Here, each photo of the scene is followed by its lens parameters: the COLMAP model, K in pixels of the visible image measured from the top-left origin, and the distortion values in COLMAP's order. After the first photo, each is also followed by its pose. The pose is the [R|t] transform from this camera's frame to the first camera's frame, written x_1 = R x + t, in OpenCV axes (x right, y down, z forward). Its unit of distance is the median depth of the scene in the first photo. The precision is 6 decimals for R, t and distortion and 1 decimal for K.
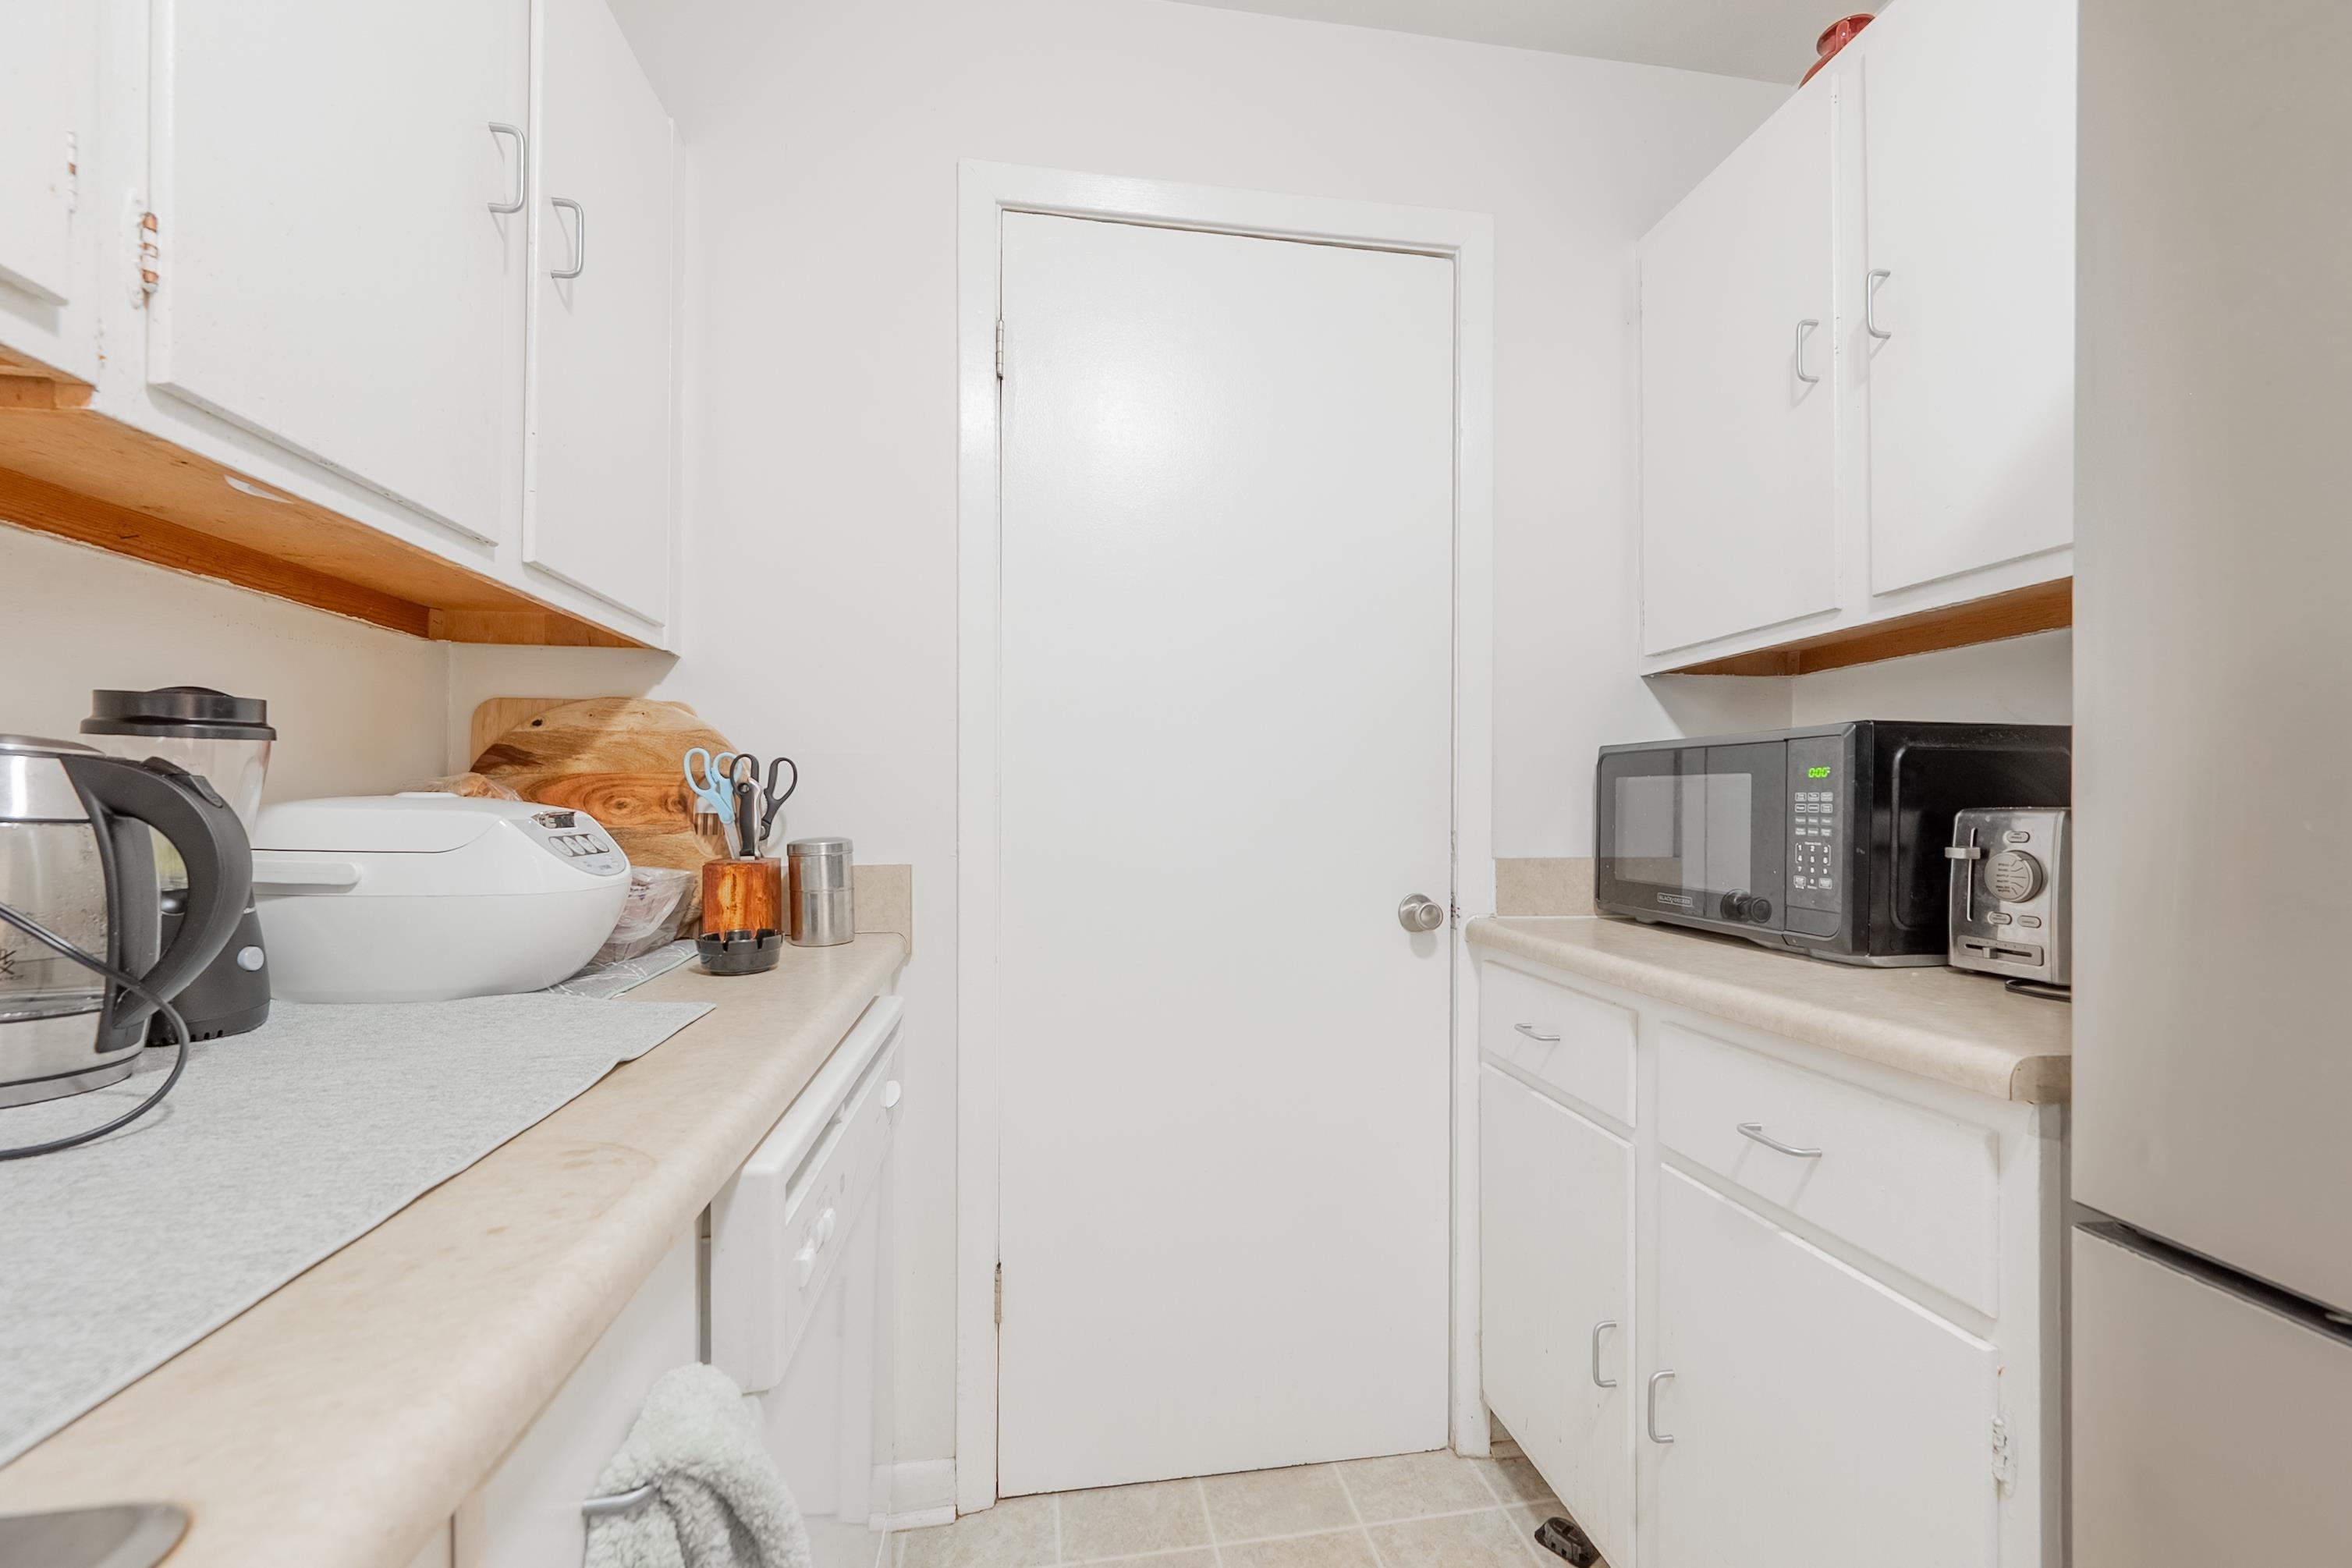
lens RADIAL K [[957.4, 0, 1185.2], [0, 957.4, 803.8], [0, 0, 1]] dist [-0.000862, 0.000078]
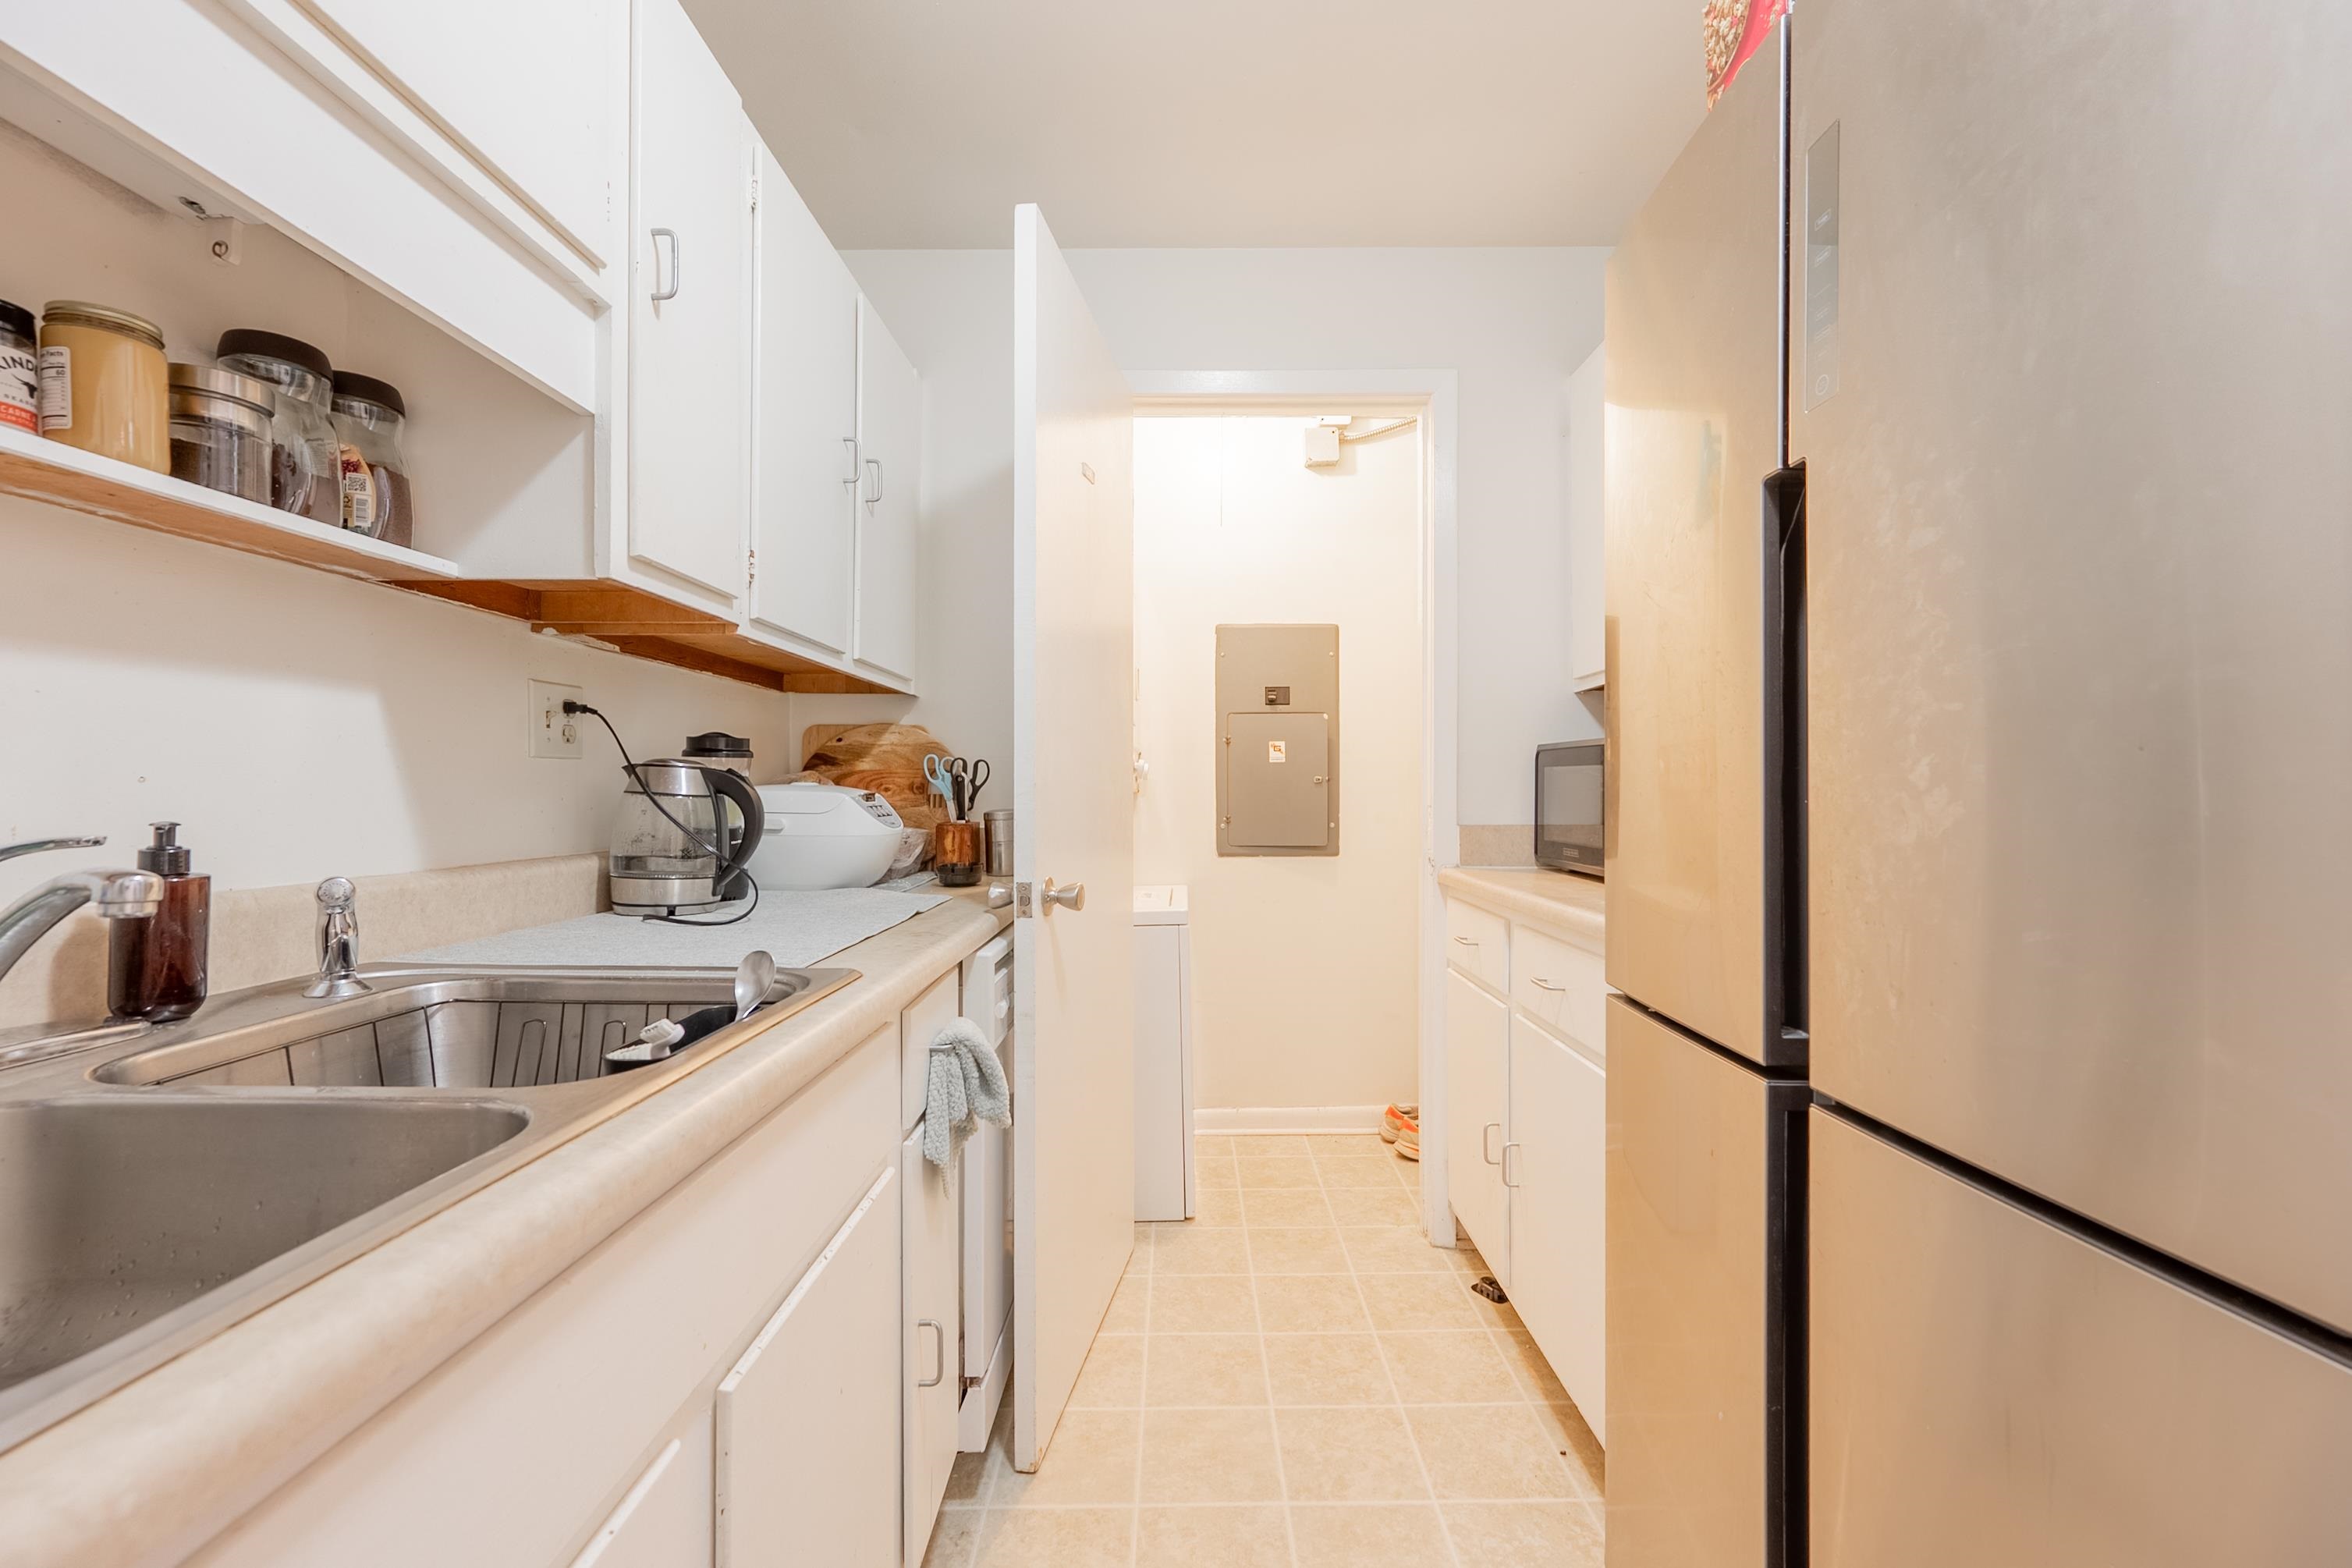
lens RADIAL K [[939.1, 0, 1186.3], [0, 939.1, 787.5], [0, 0, 1]] dist [0.002364, 0.000225]
pose [[0.987463, -0.003046, -0.157823, 0.179012], [0.002999, 0.999995, -0.000534, 0.000953], [0.157824, 0.000053, 0.987467, -0.530904]]
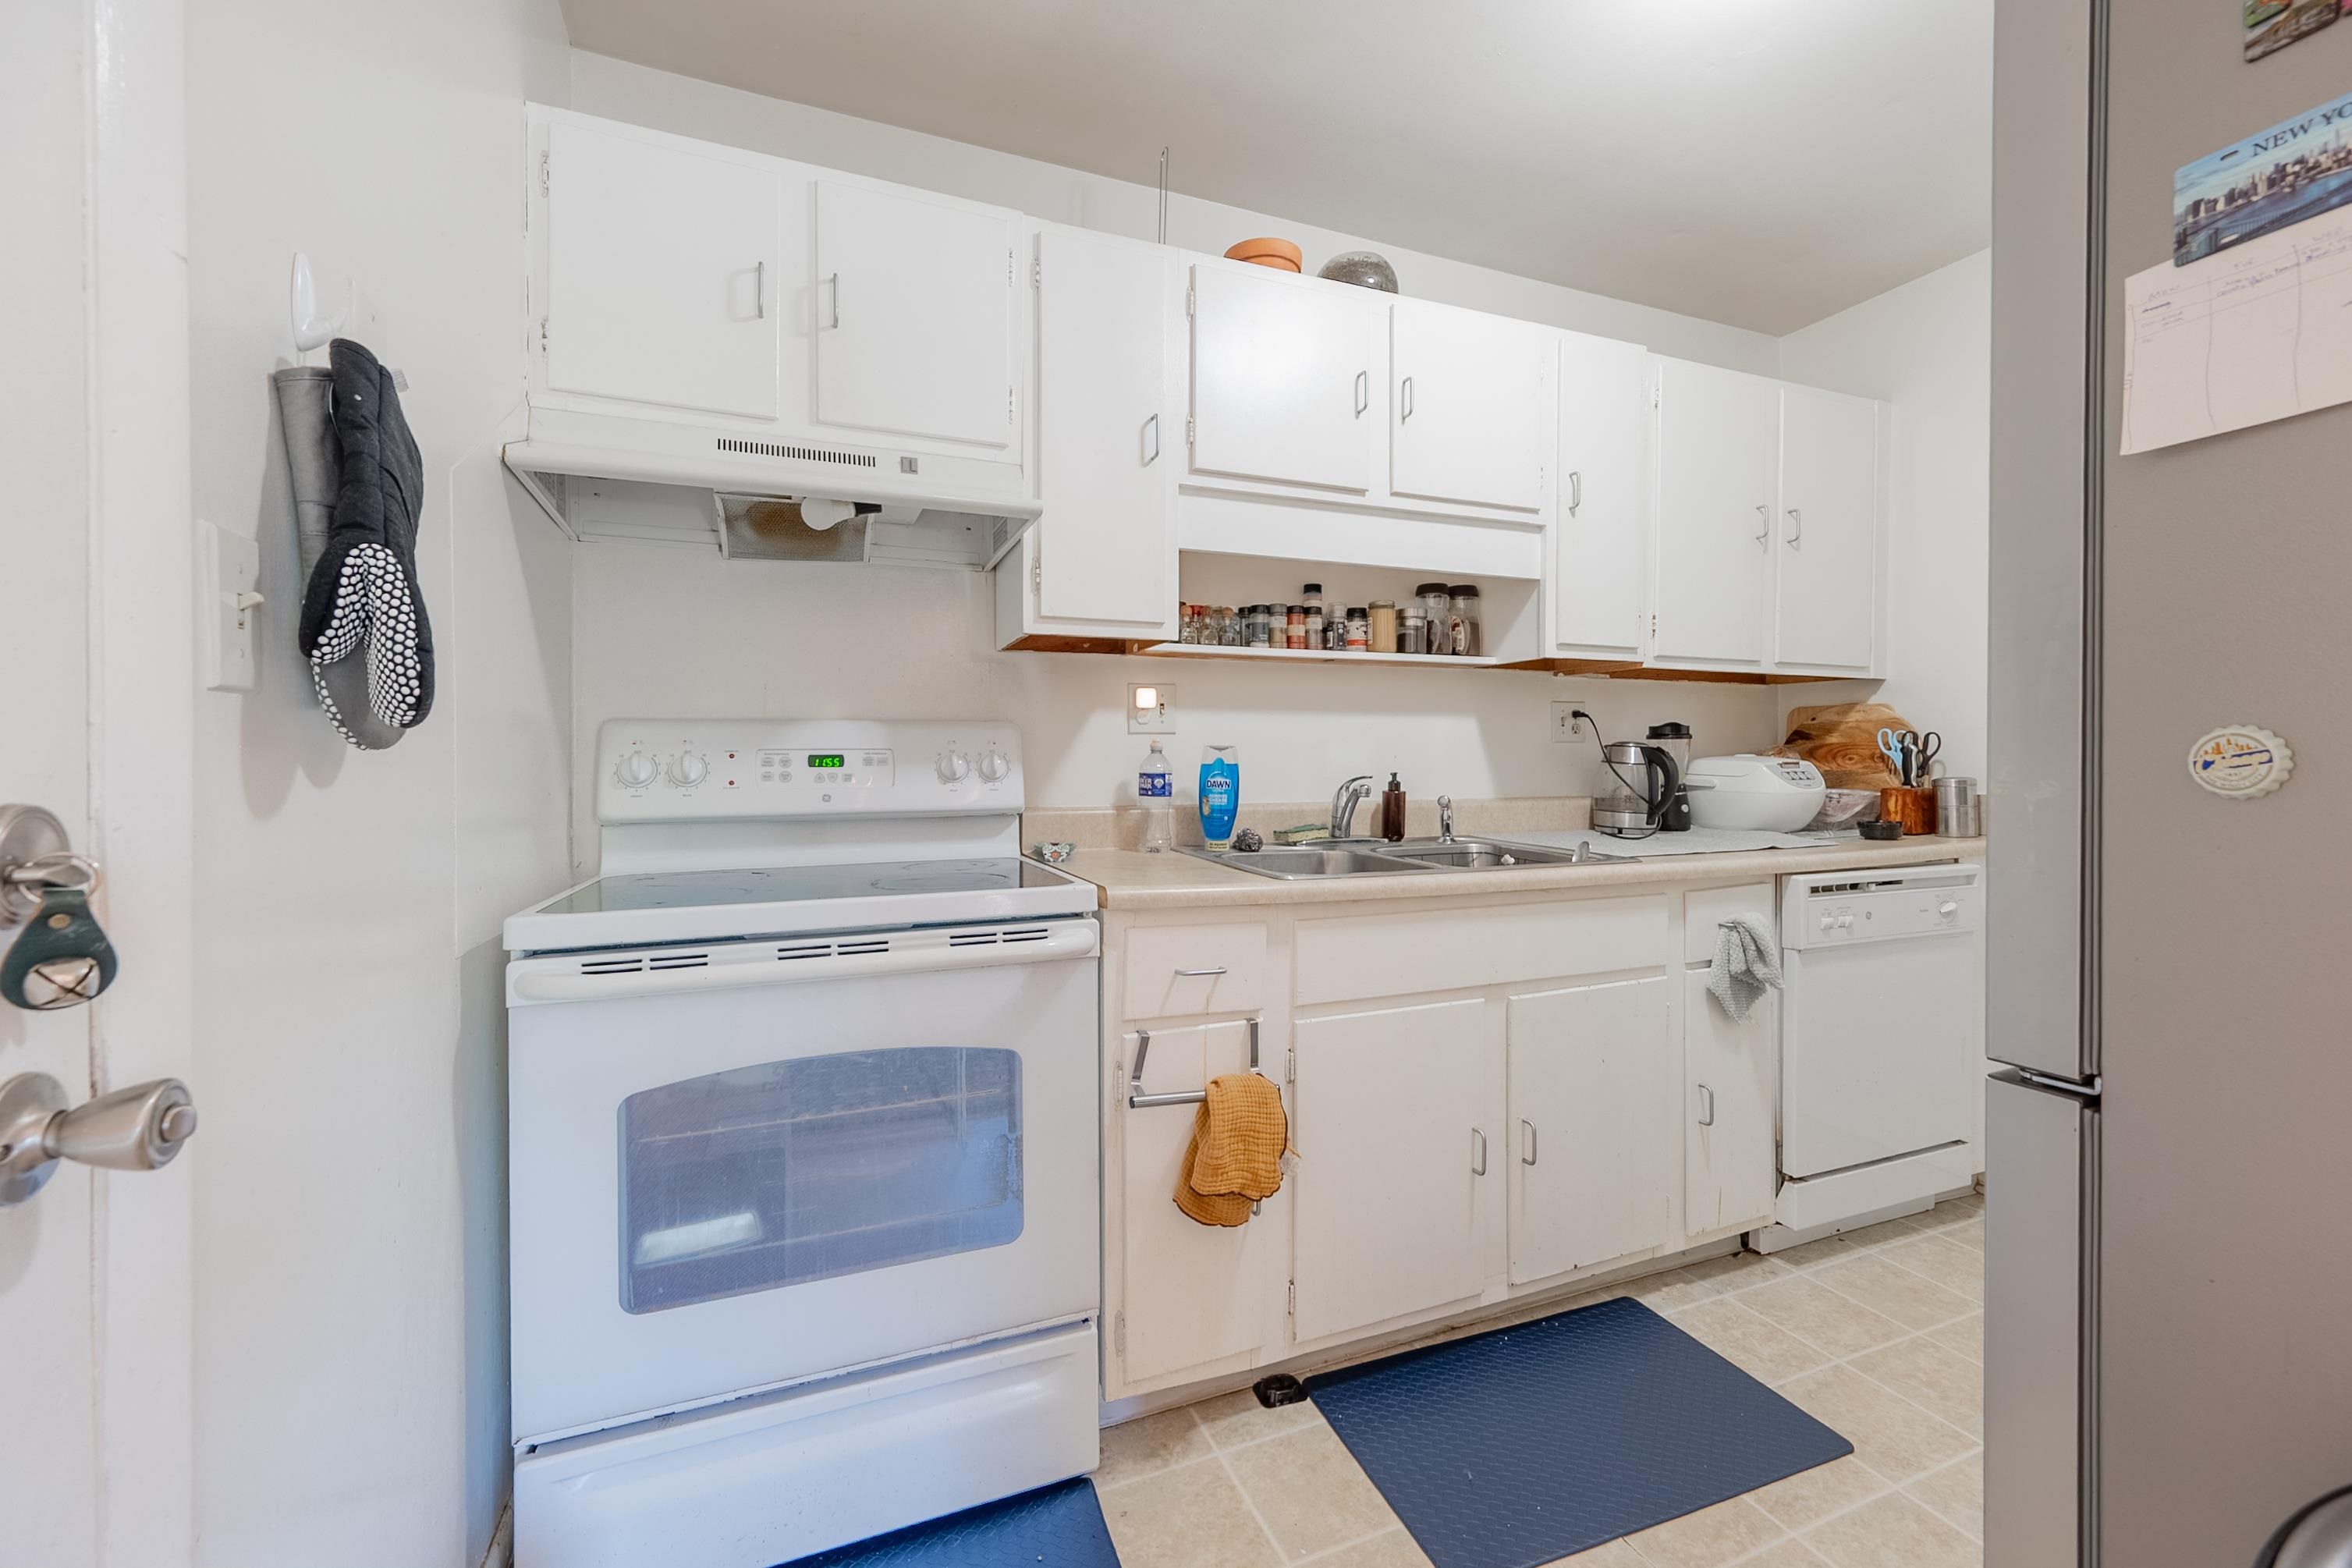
lens RADIAL K [[939.1, 0, 1186.3], [0, 939.1, 787.5], [0, 0, 1]] dist [0.002364, 0.000225]
pose [[0.222338, 0.026424, -0.974612, 1.034861], [0.005857, 0.999578, 0.028437, -0.002611], [0.974952, -0.012031, 0.222089, -0.796297]]
